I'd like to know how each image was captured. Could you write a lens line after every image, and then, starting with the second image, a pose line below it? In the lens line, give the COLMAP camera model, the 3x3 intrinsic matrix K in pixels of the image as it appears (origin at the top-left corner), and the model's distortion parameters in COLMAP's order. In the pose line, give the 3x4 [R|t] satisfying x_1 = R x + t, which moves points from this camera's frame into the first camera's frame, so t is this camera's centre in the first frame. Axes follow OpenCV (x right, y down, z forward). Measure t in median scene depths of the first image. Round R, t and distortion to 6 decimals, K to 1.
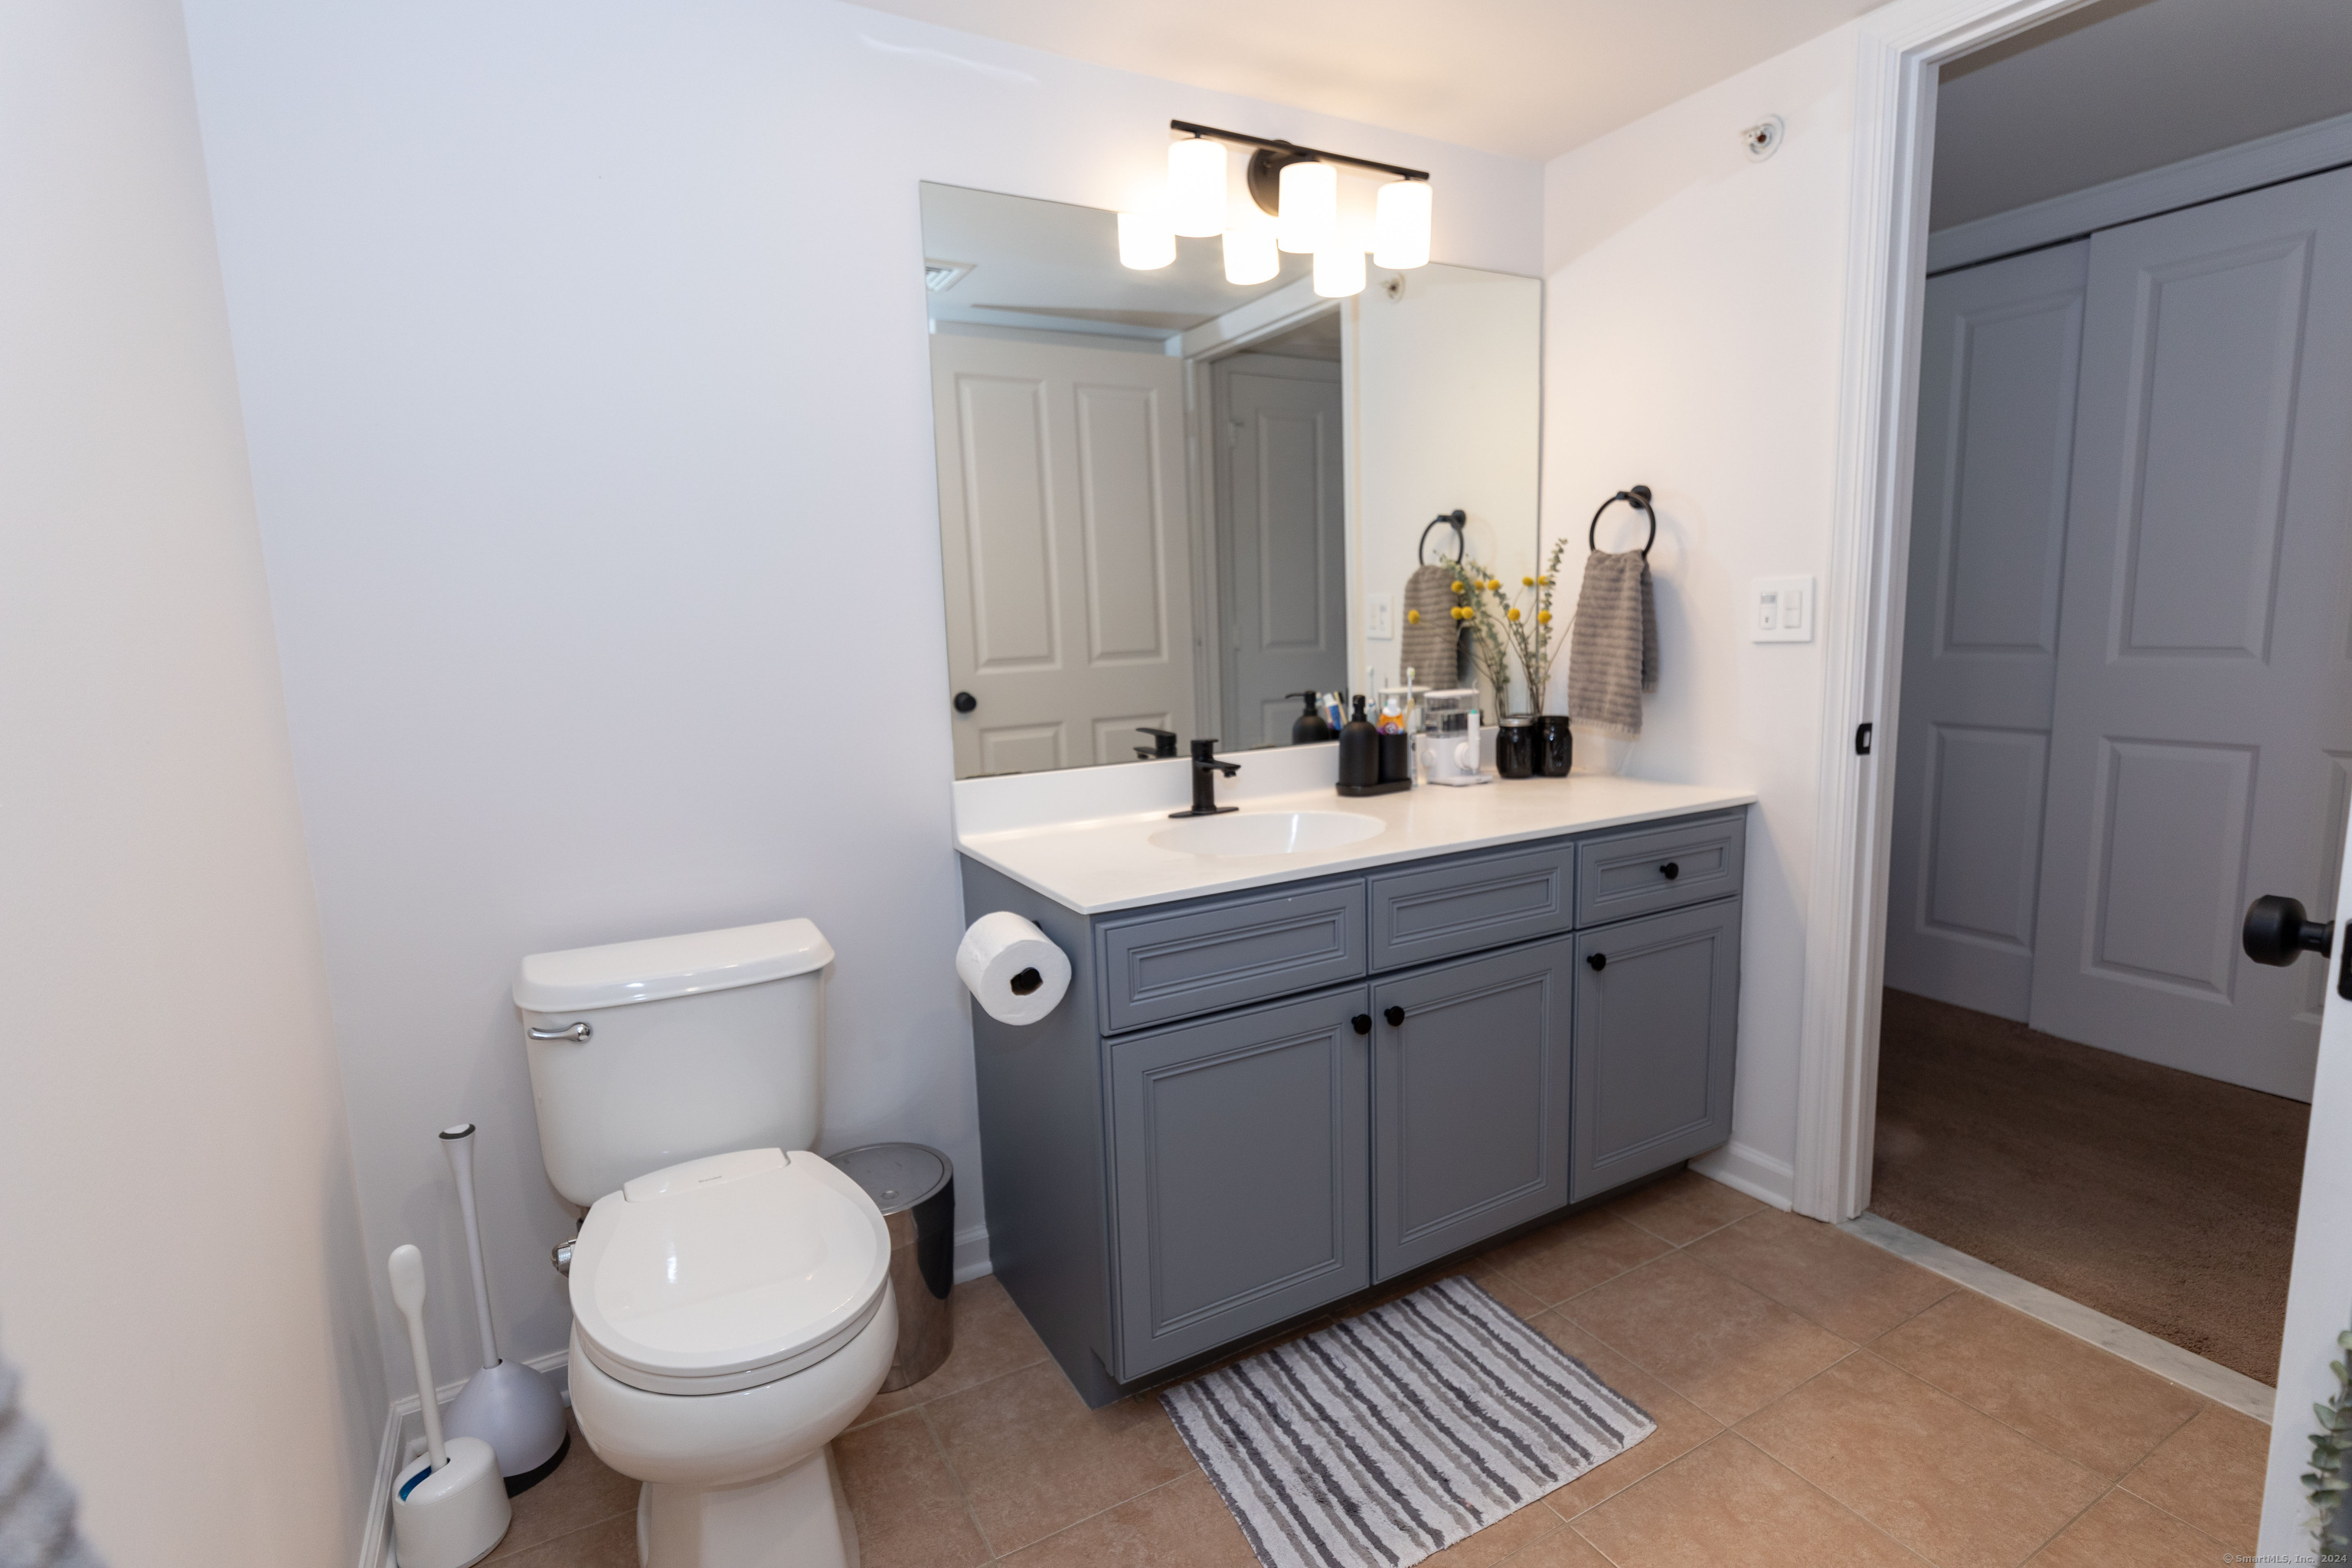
lens RADIAL K [[1128.3, 0, 1176.4], [0, 1128.3, 811.8], [0, 0, 1]] dist [0.000340, 0.000032]
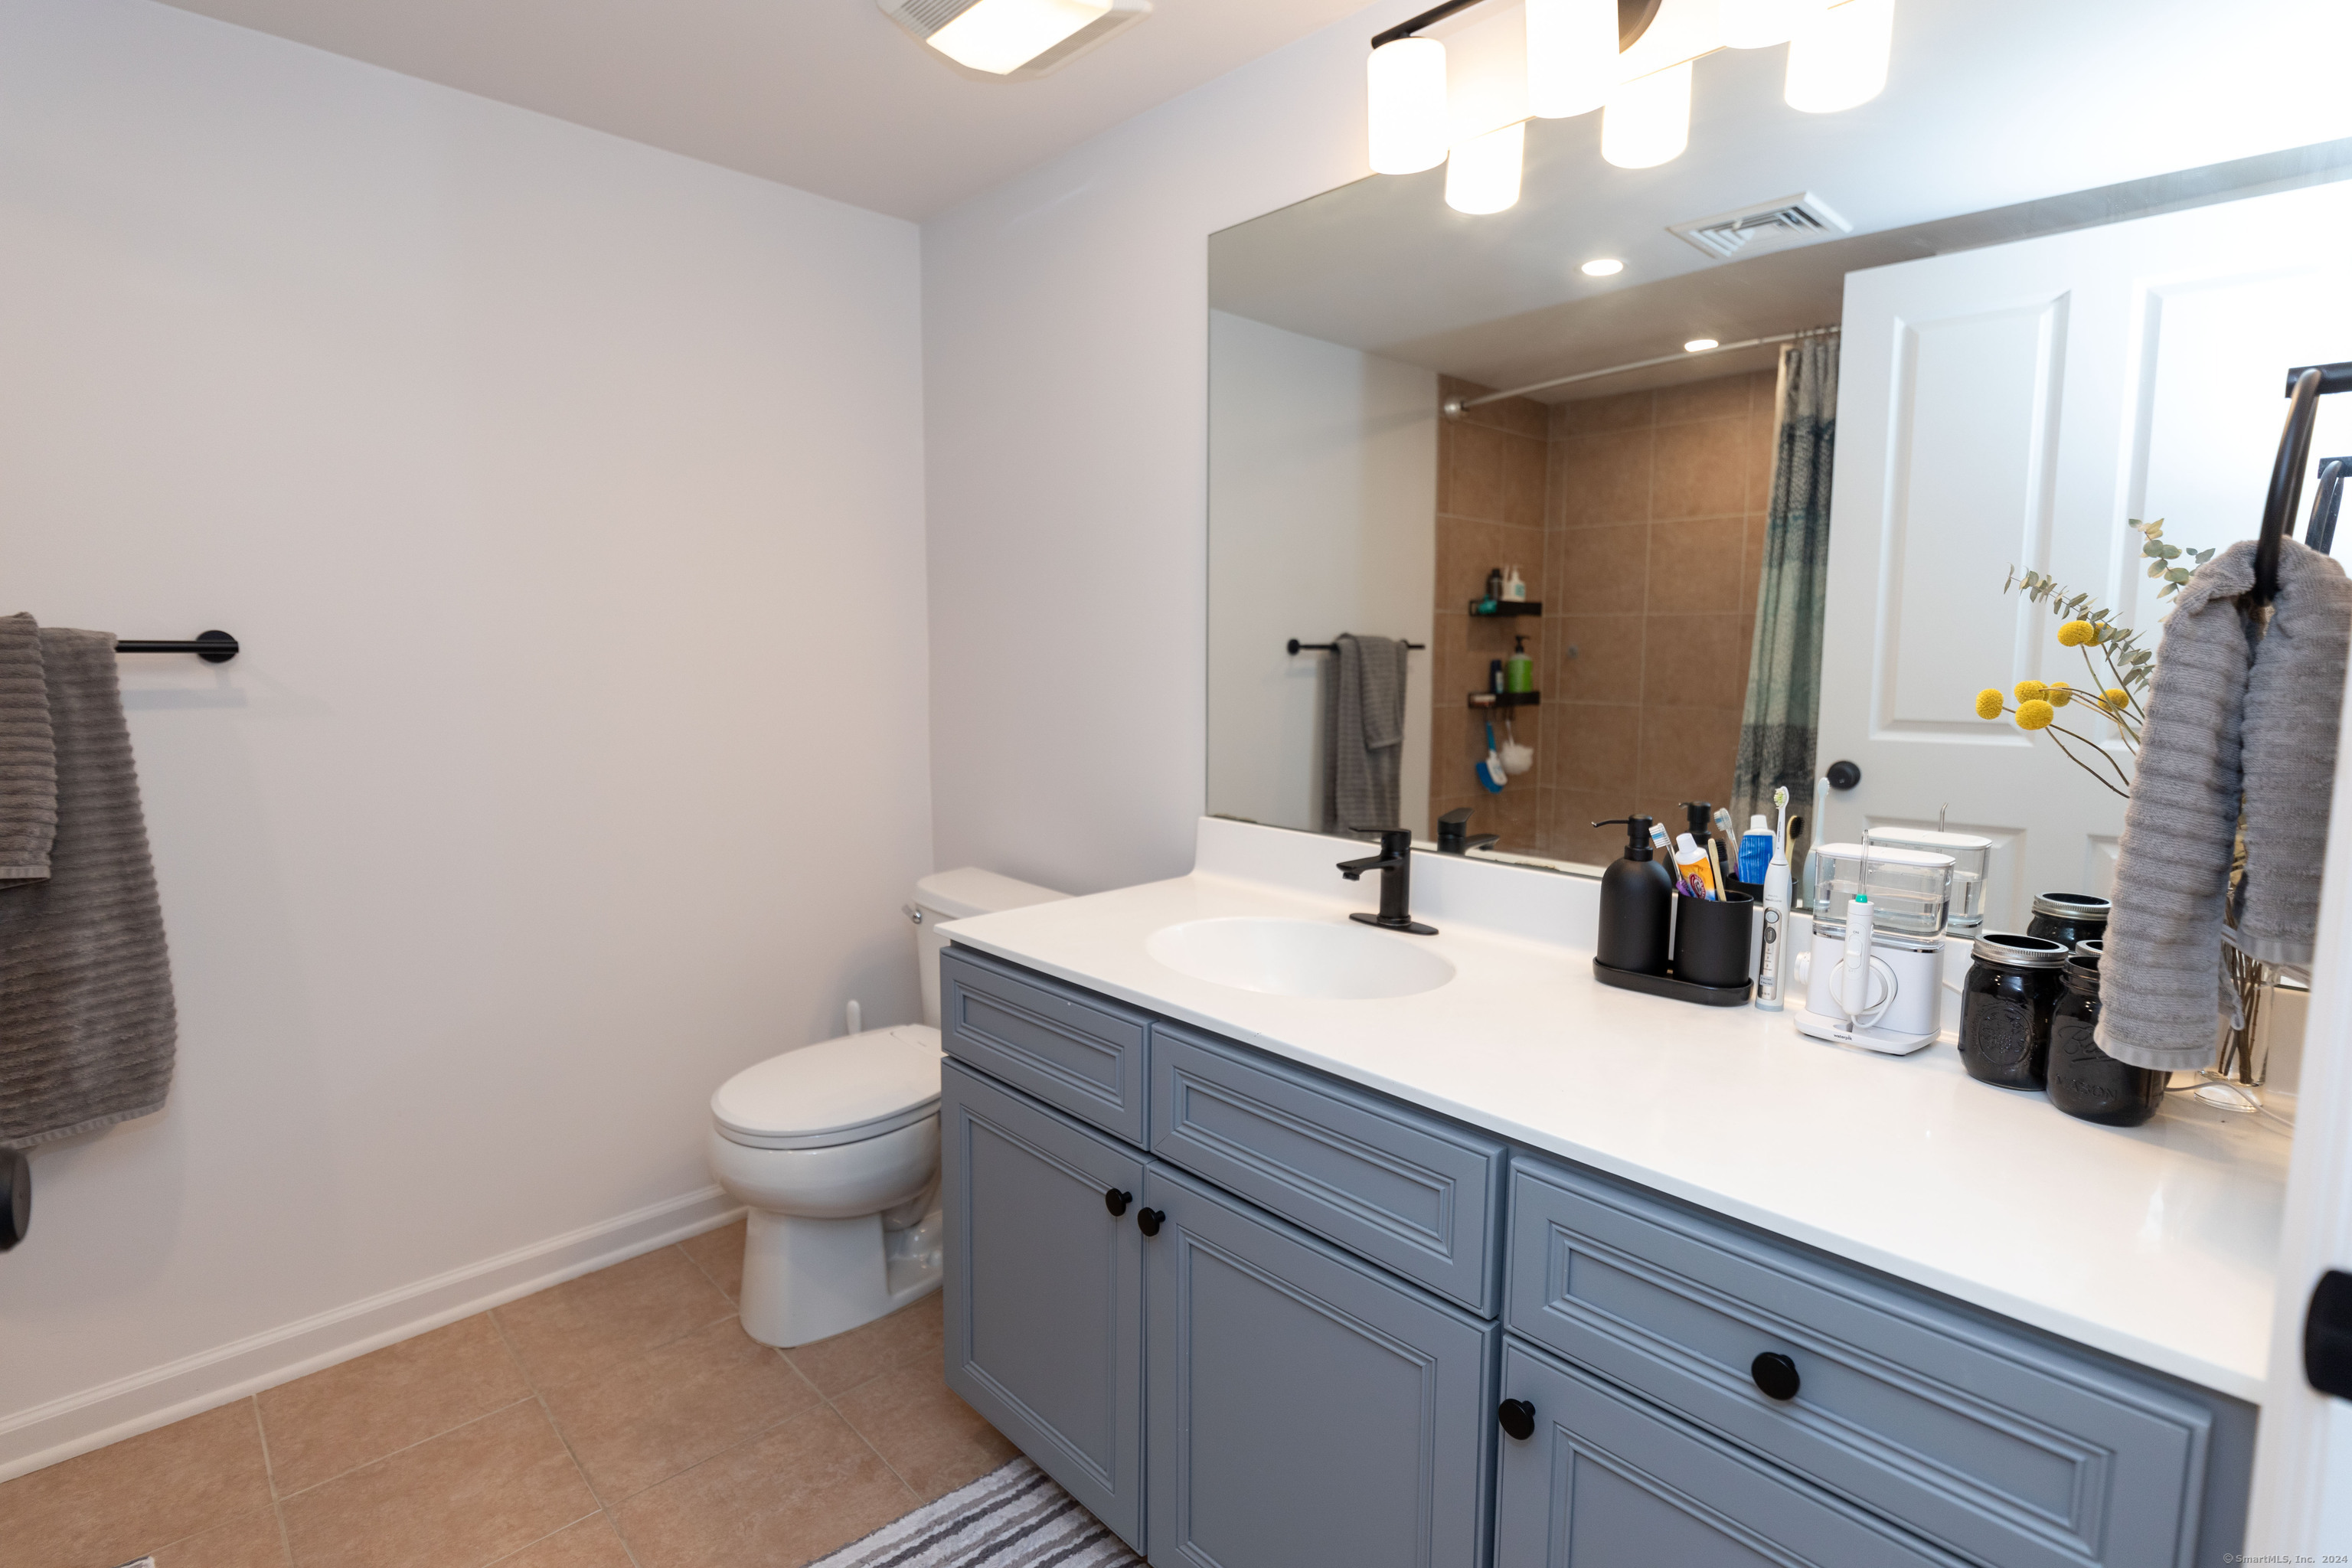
lens RADIAL K [[1157.8, 0, 1190.0], [0, 1157.8, 771.8], [0, 0, 1]] dist [-0.001168, -0.000112]
pose [[0.238893, 0.150872, -0.959254, 0.761134], [-0.177411, 0.978010, 0.109640, -0.167707], [0.954702, 0.143990, 0.260406, 0.676314]]
